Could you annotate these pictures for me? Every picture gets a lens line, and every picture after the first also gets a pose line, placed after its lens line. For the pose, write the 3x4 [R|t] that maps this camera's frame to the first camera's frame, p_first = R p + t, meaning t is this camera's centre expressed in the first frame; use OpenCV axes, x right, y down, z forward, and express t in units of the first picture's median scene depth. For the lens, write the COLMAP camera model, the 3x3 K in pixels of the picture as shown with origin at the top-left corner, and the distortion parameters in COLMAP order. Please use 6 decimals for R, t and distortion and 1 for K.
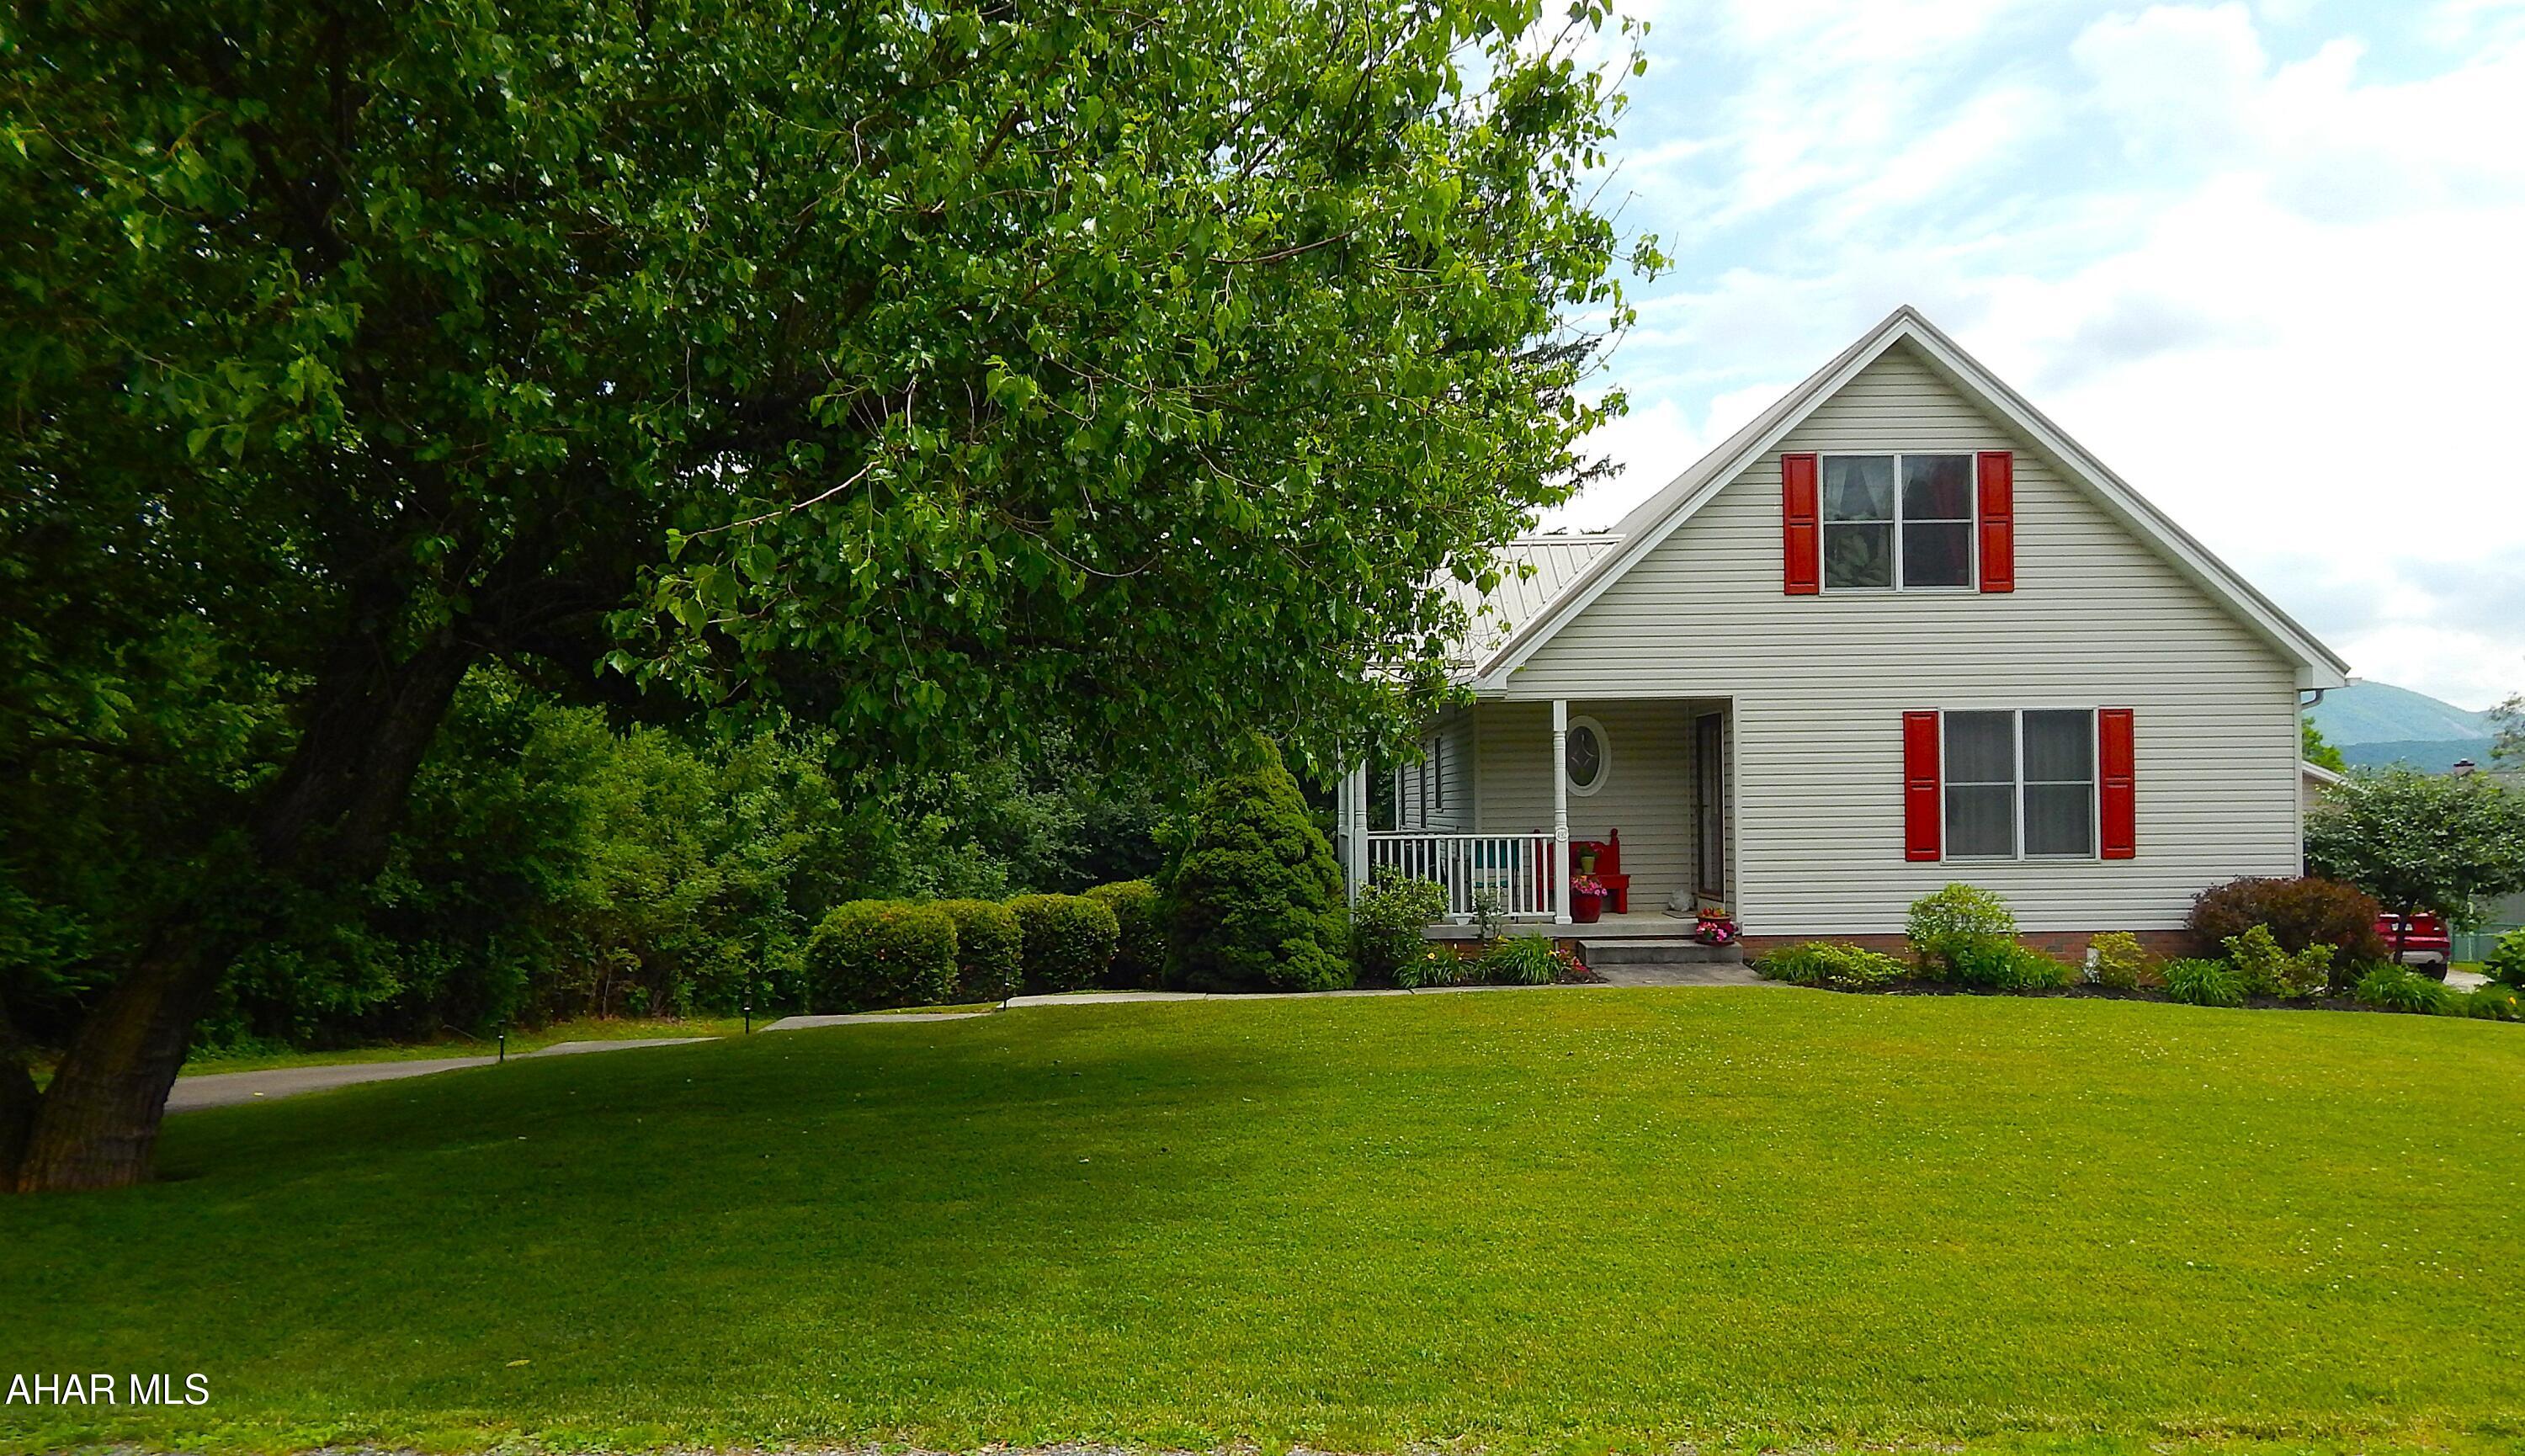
lens RADIAL K [[1670.2, 0, 1268.2], [0, 1670.2, 792.4], [0, 0, 1]] dist [-0.000653, -0.000196]
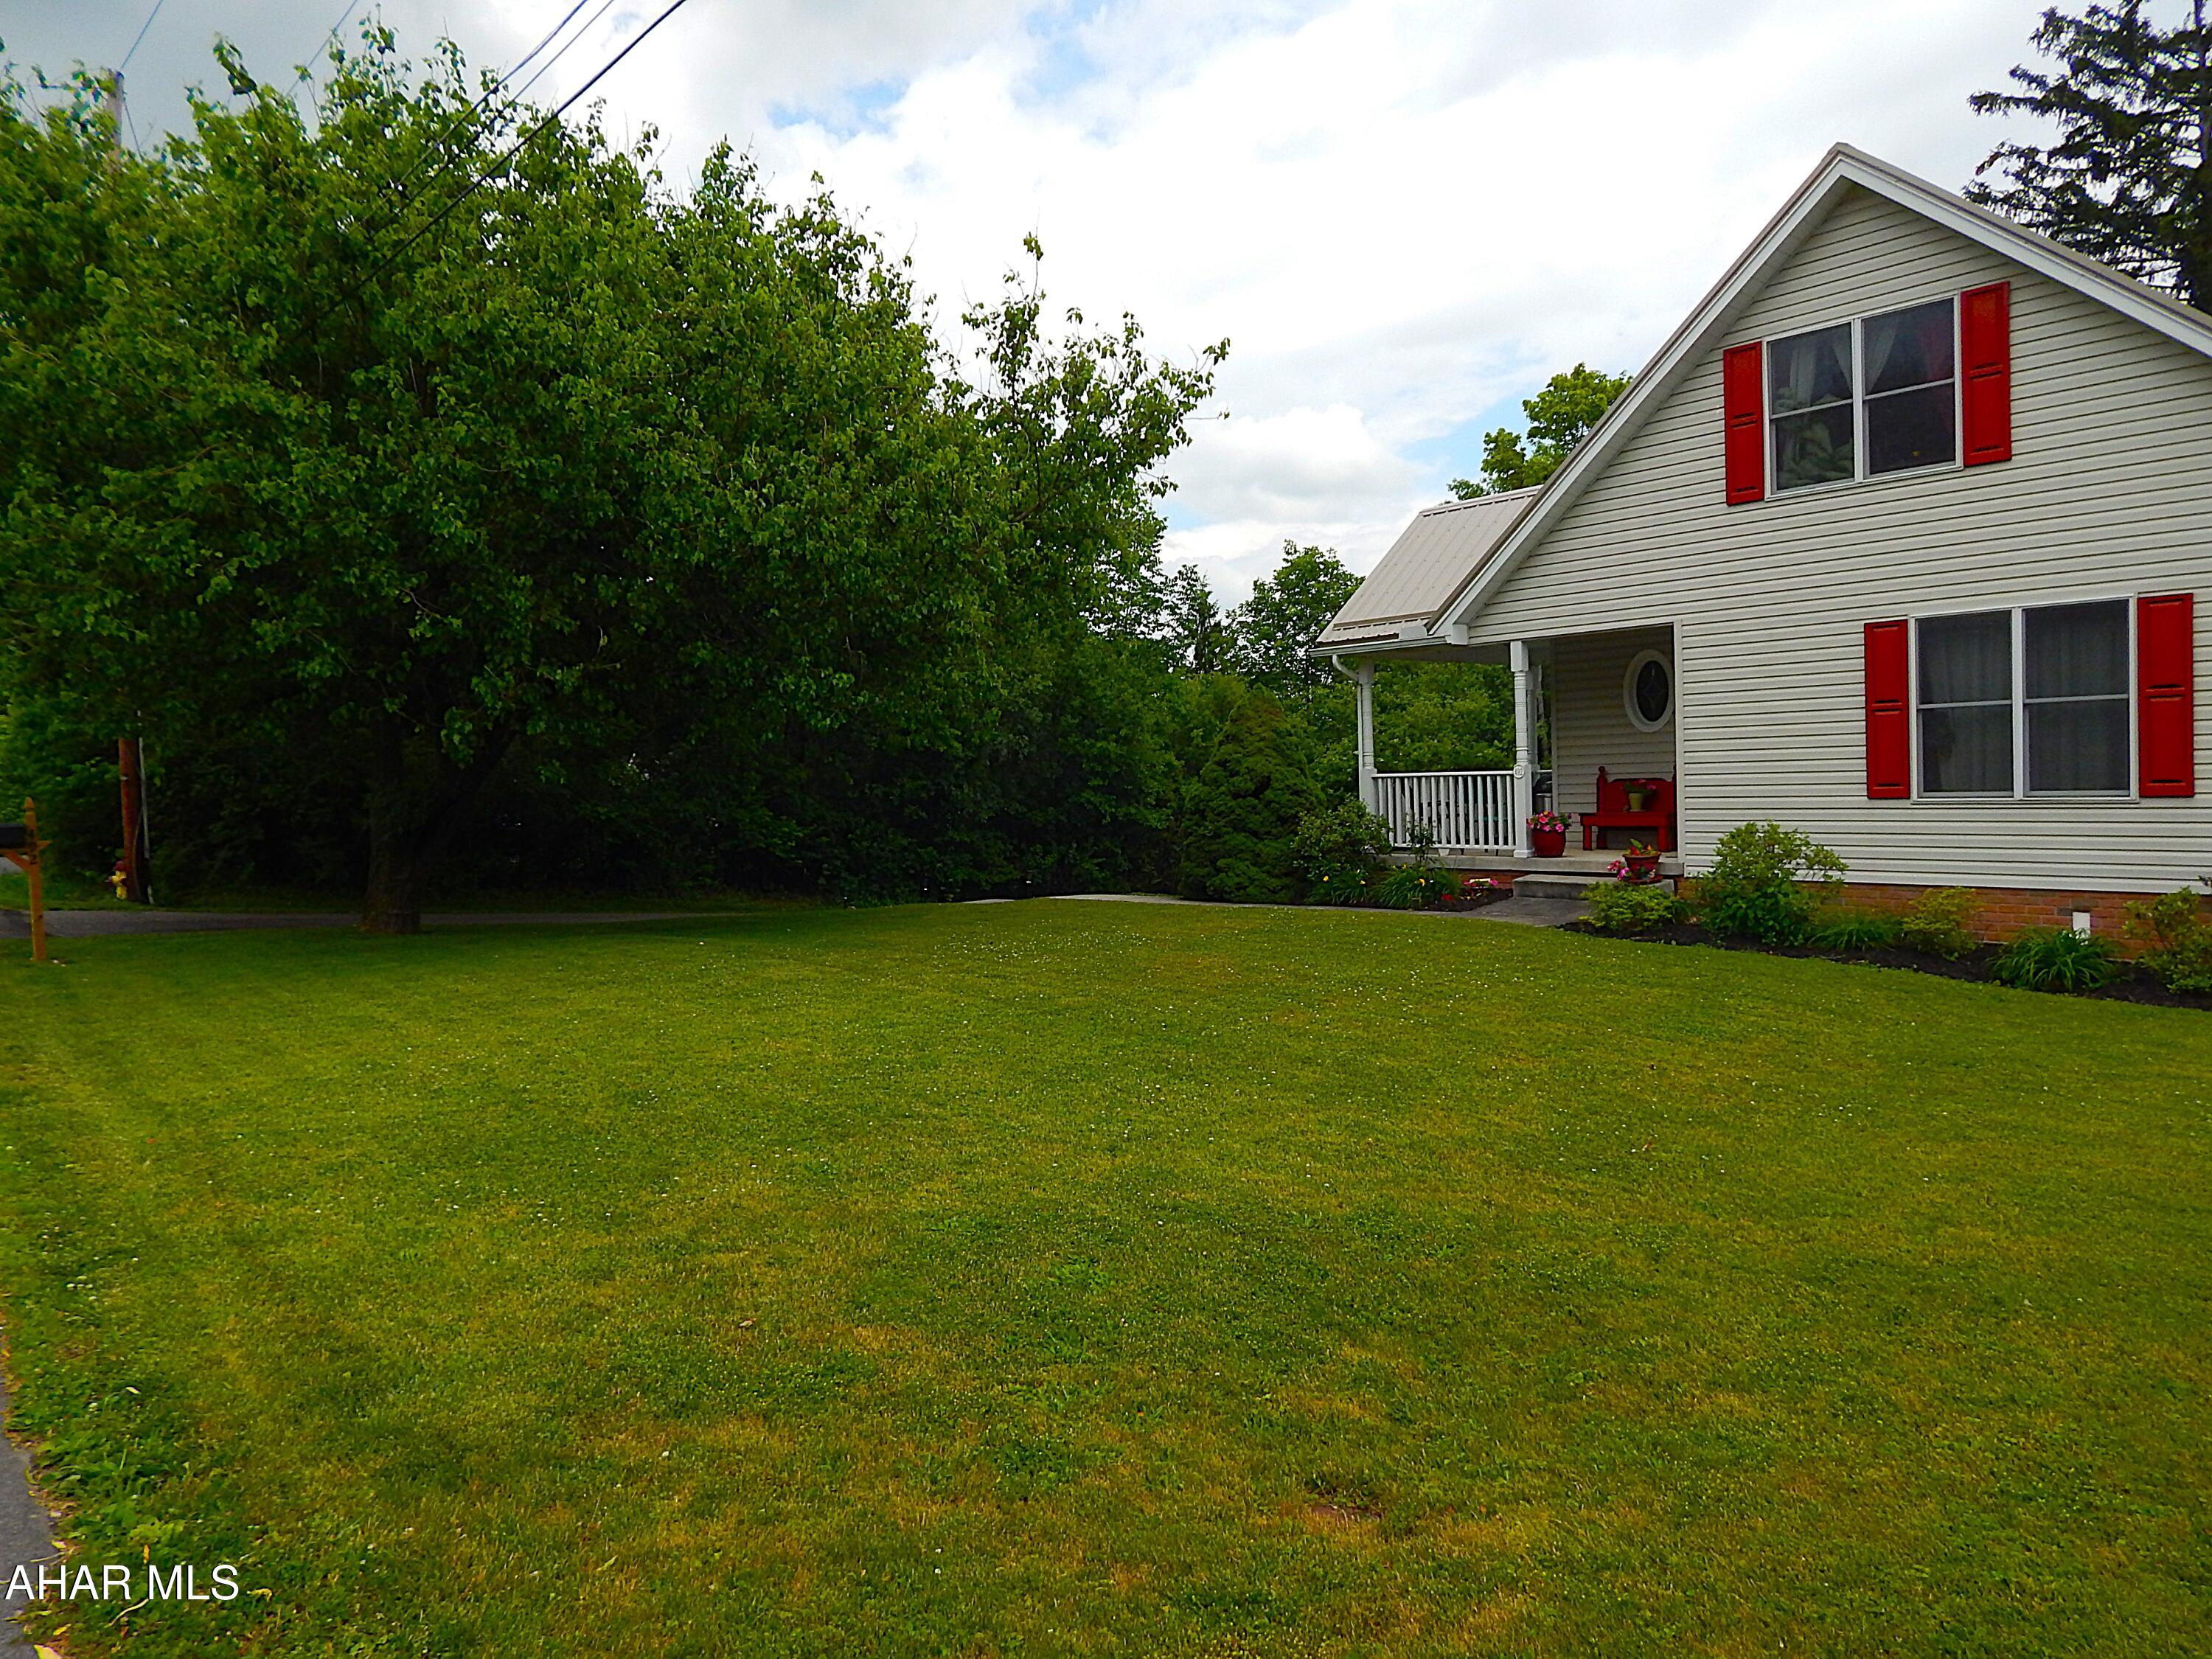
lens RADIAL K [[1458.4, 0, 1108.3], [0, 1458.4, 820.9], [0, 0, 1]] dist [-0.002400, -0.005534]
pose [[0.647814, 0.016837, -0.761612, 0.698325], [0.024884, 0.998755, 0.043245, 0.010524], [0.761392, -0.046967, 0.646588, 0.220452]]
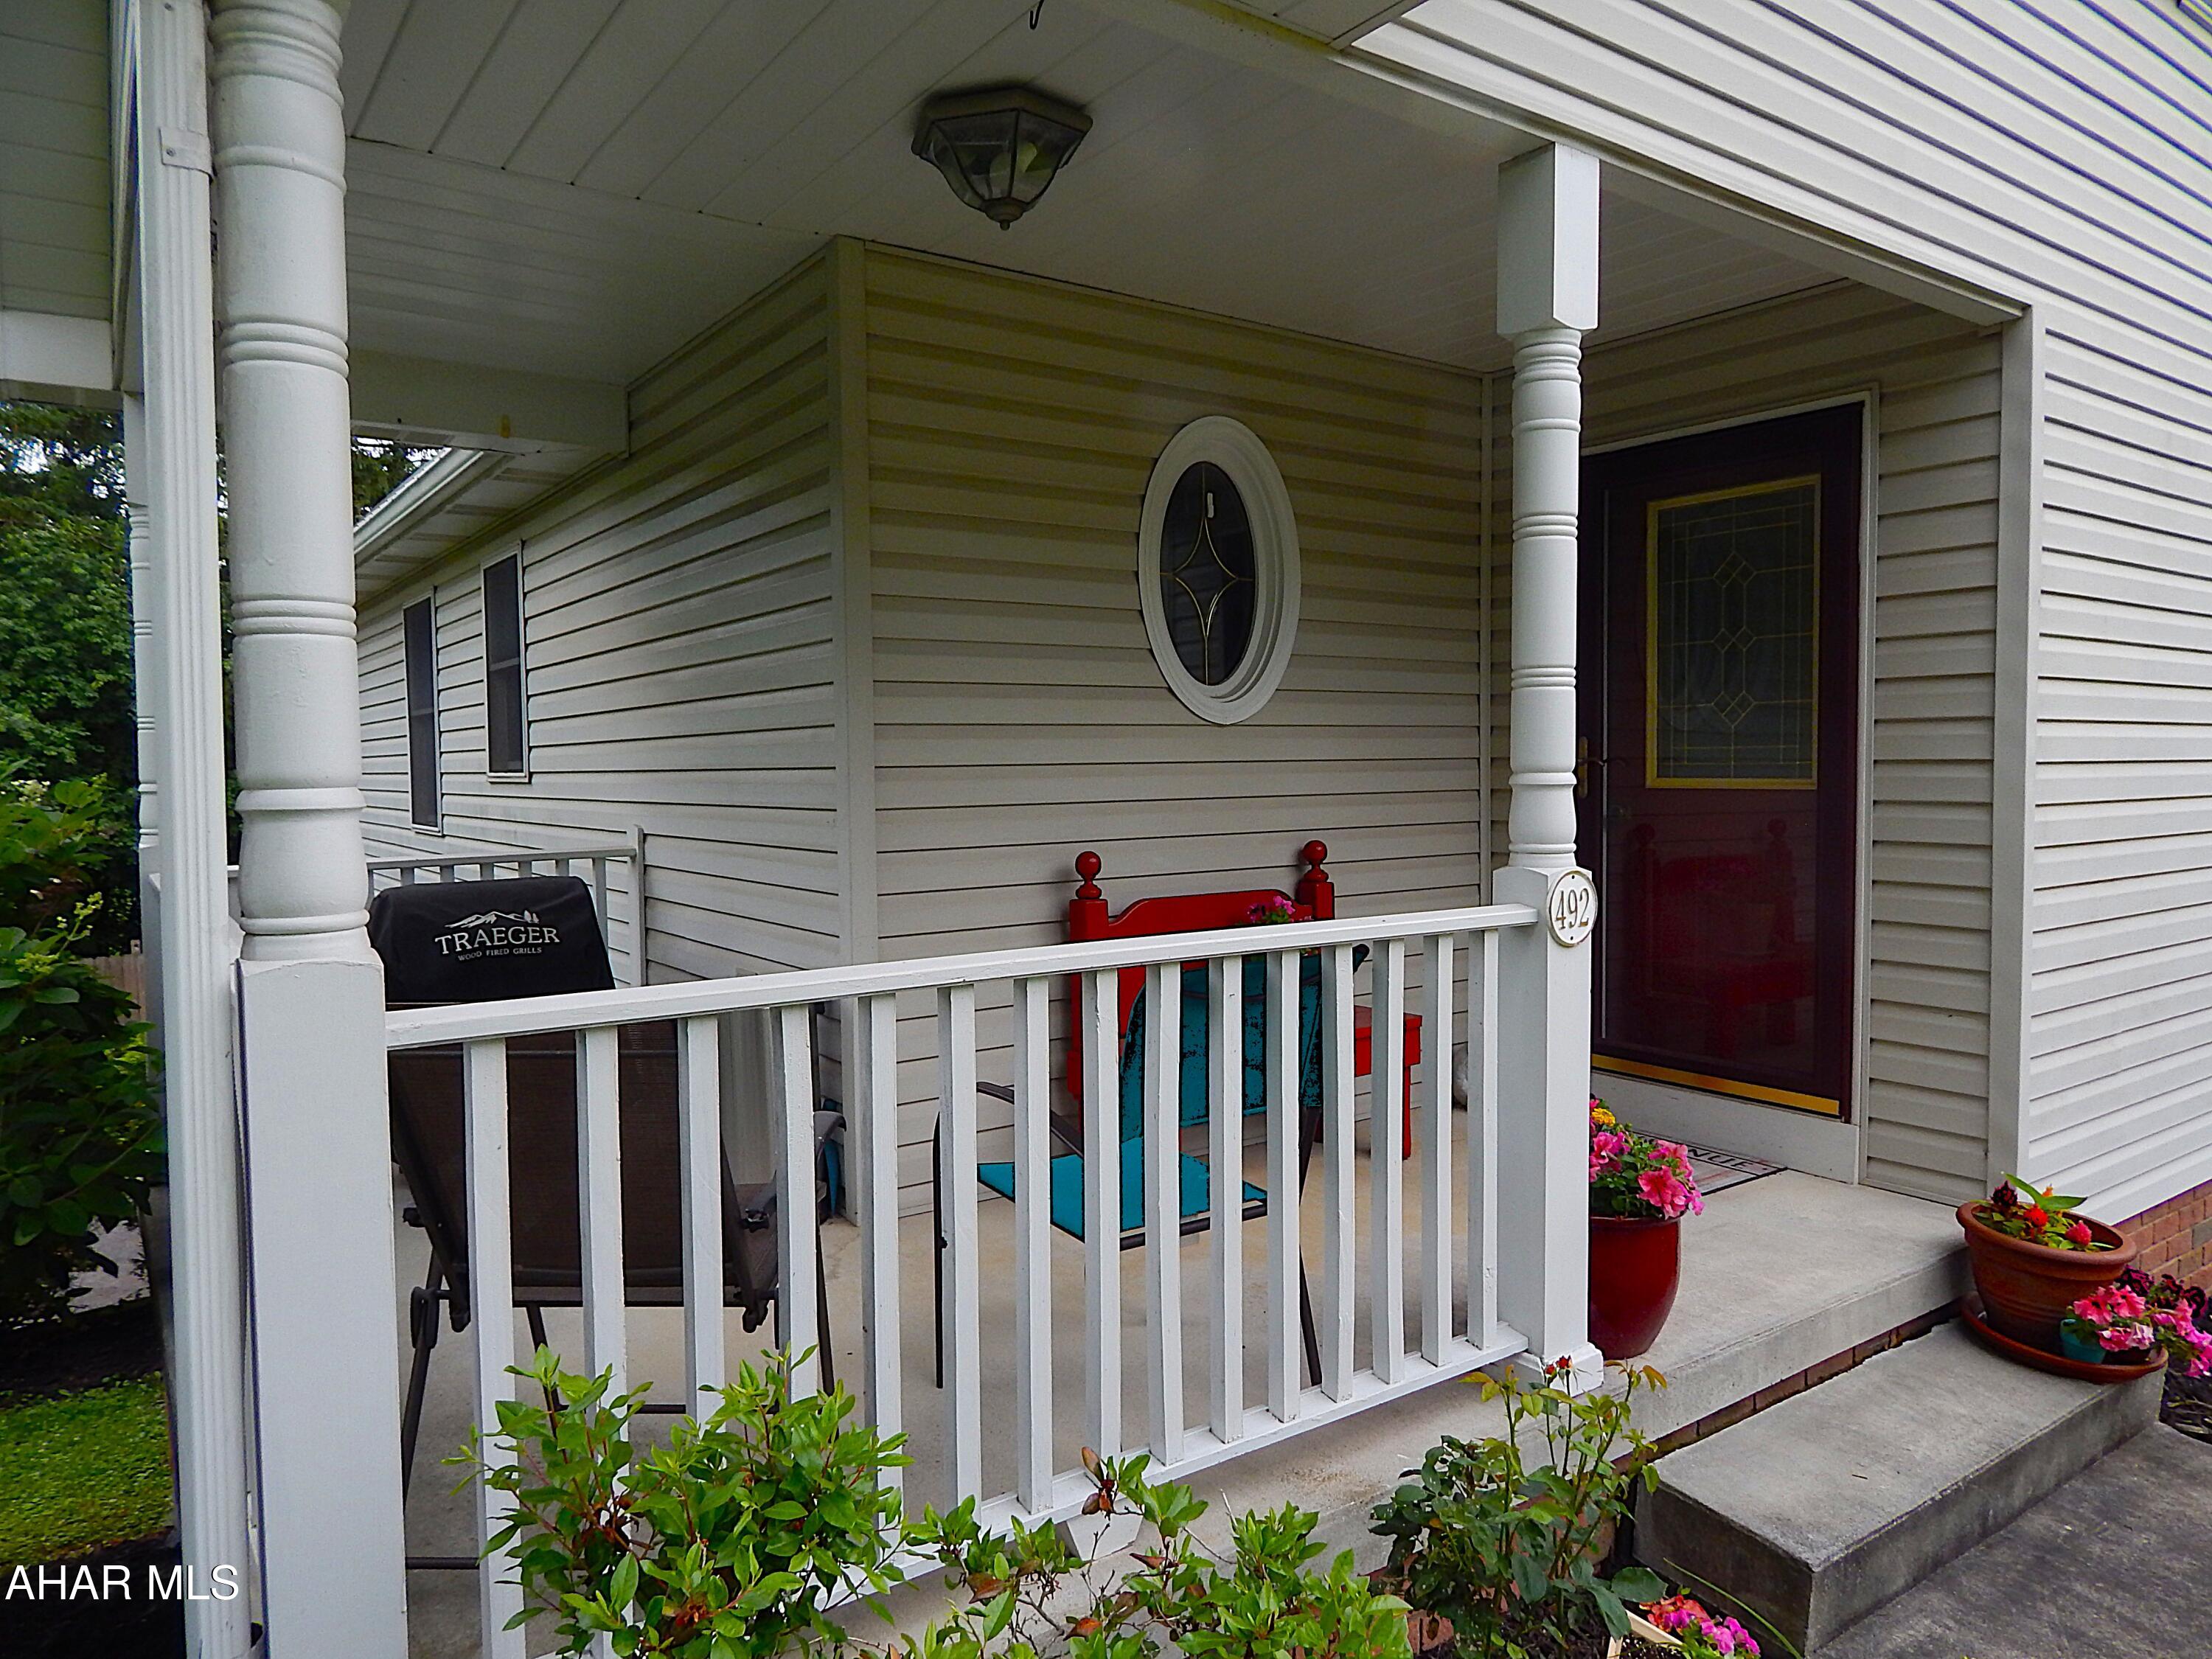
lens RADIAL K [[1459.0, 0, 1109.8], [0, 1459.0, 821.9], [0, 0, 1]] dist [-0.001389, -0.003629]
pose [[0.823475, -0.019122, 0.567031, 0.045746], [-0.002755, 0.999285, 0.037701, 0.010129], [-0.567346, -0.032608, 0.822833, 0.897937]]
